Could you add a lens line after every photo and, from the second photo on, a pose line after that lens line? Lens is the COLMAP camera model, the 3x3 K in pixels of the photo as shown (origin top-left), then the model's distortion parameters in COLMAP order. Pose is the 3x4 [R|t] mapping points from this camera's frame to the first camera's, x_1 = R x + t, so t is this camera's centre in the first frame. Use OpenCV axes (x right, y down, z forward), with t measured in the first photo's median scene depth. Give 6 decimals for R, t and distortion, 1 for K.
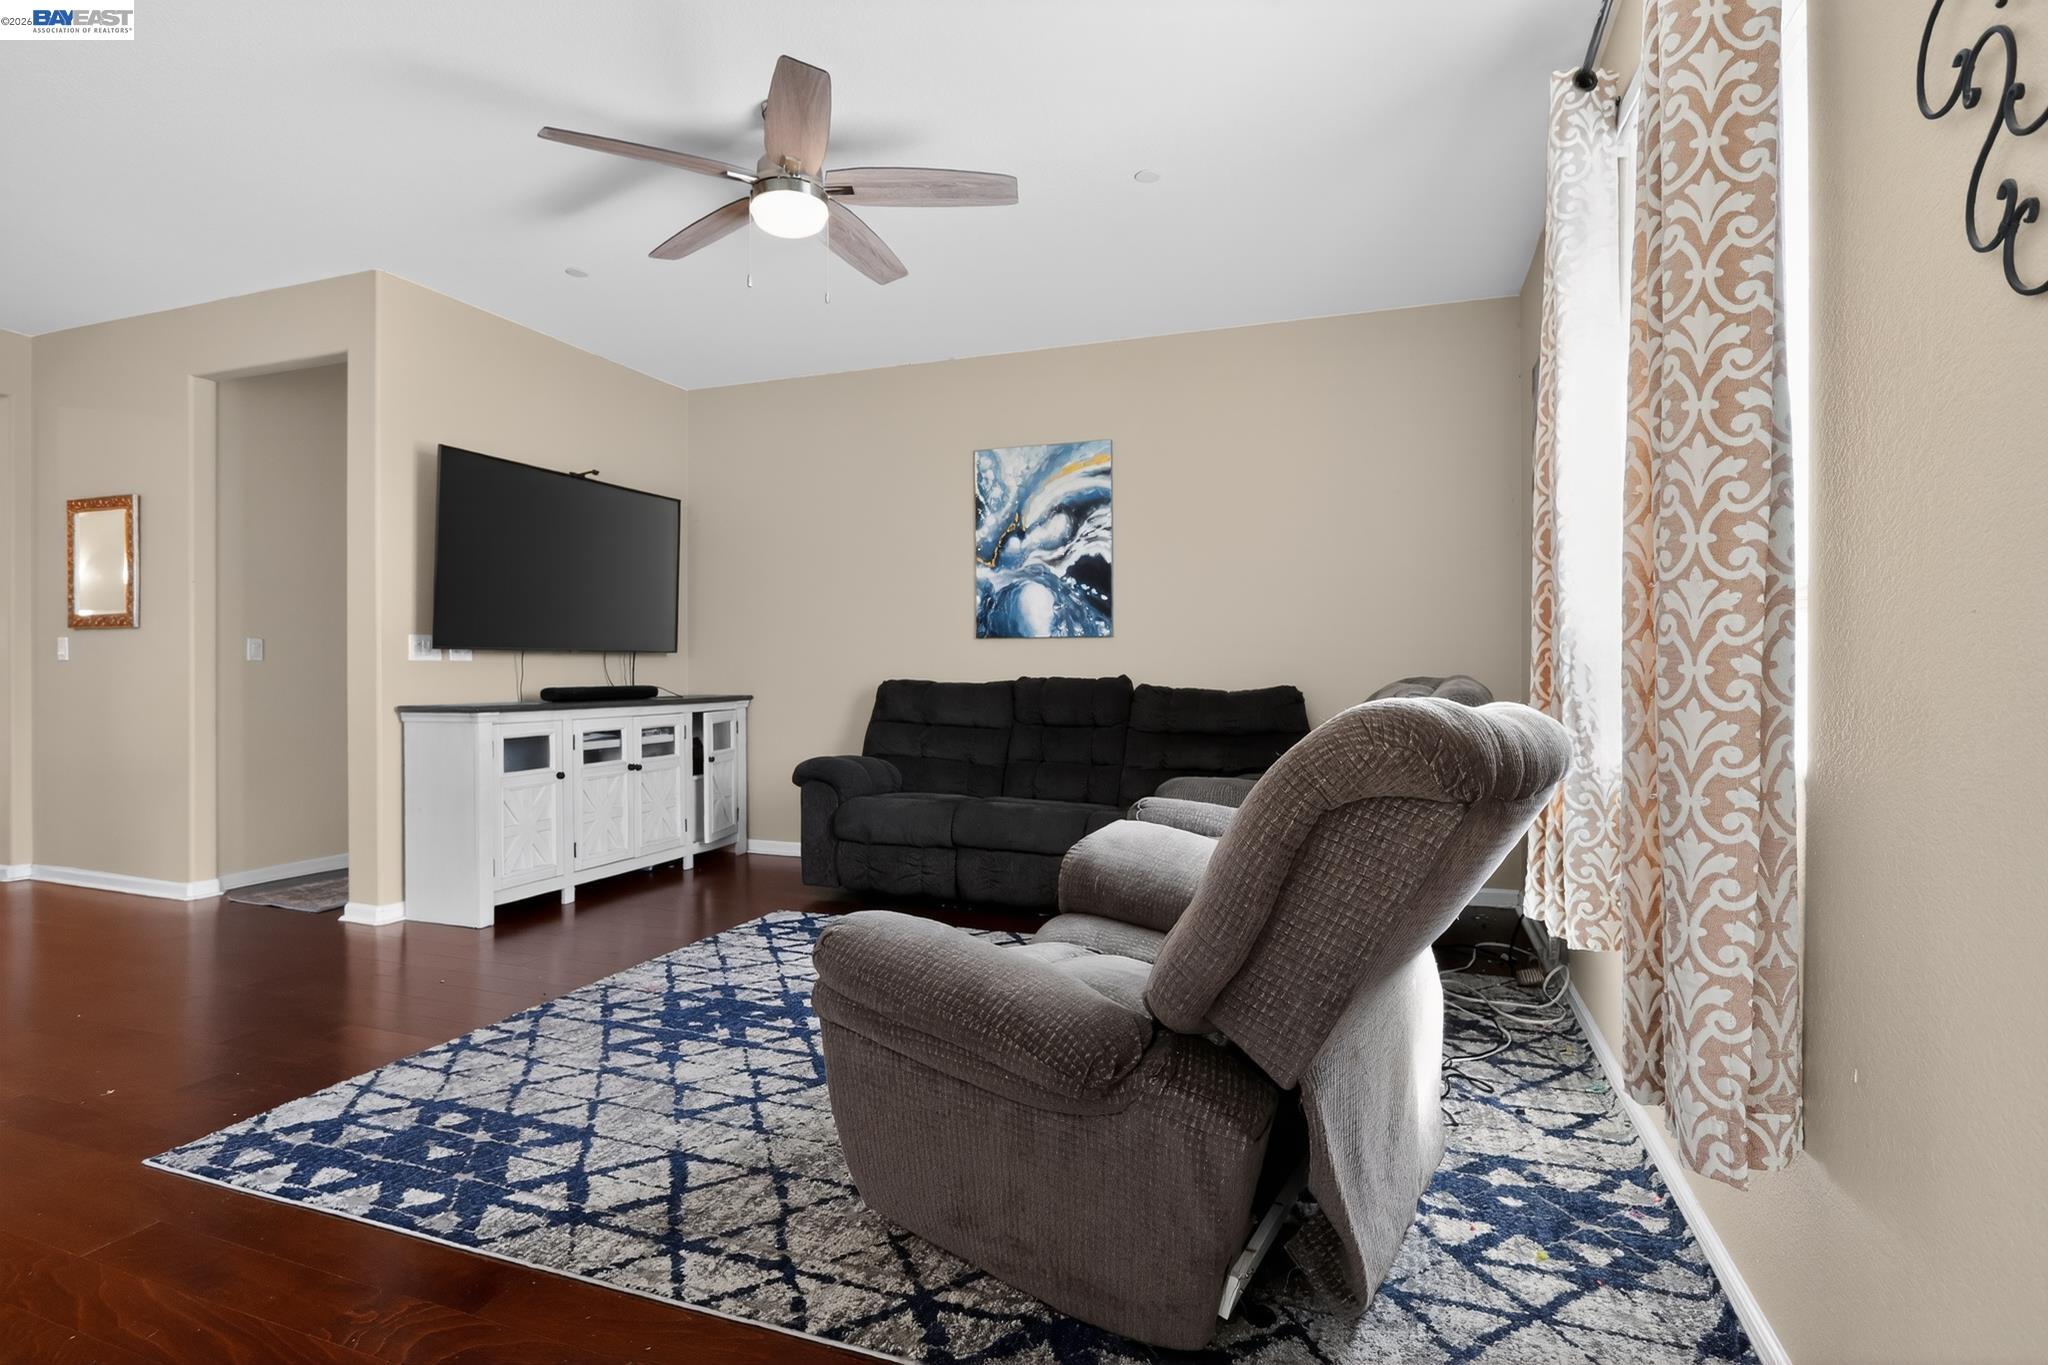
lens RADIAL K [[984.1, 0, 1014.1], [0, 984.1, 664.4], [0, 0, 1]] dist [-0.002989, 0.001586]
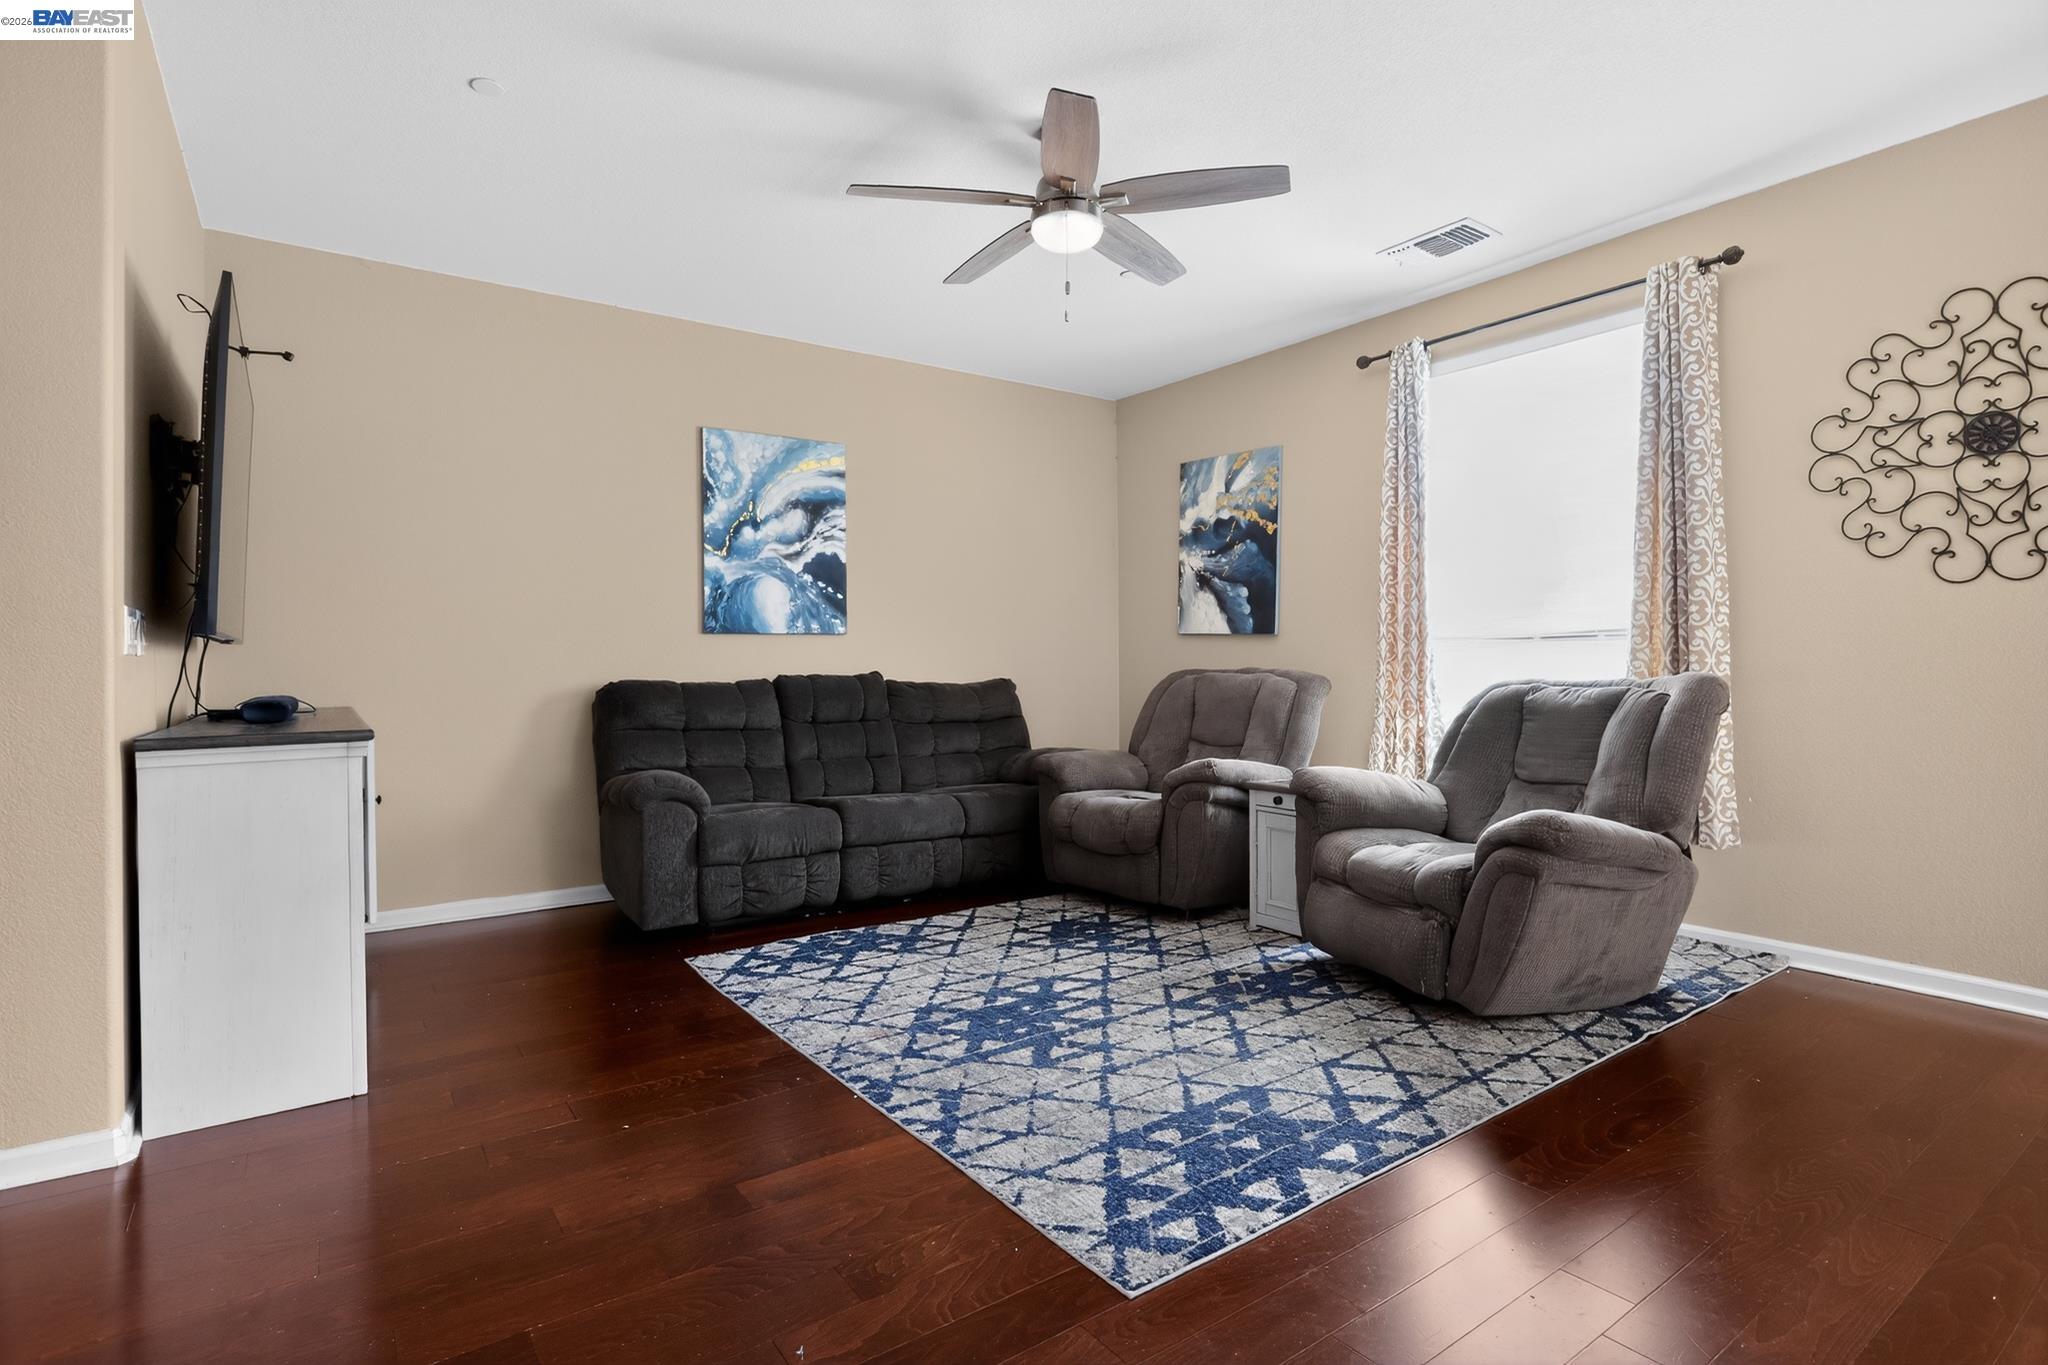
lens RADIAL K [[984.1, 0, 1014.1], [0, 984.1, 664.4], [0, 0, 1]] dist [-0.002989, 0.001586]
pose [[0.580255, -0.008779, 0.814388, -1.032880], [0.004151, 0.999961, 0.007822, -0.005847], [-0.814424, -0.001158, 0.580268, 0.403505]]
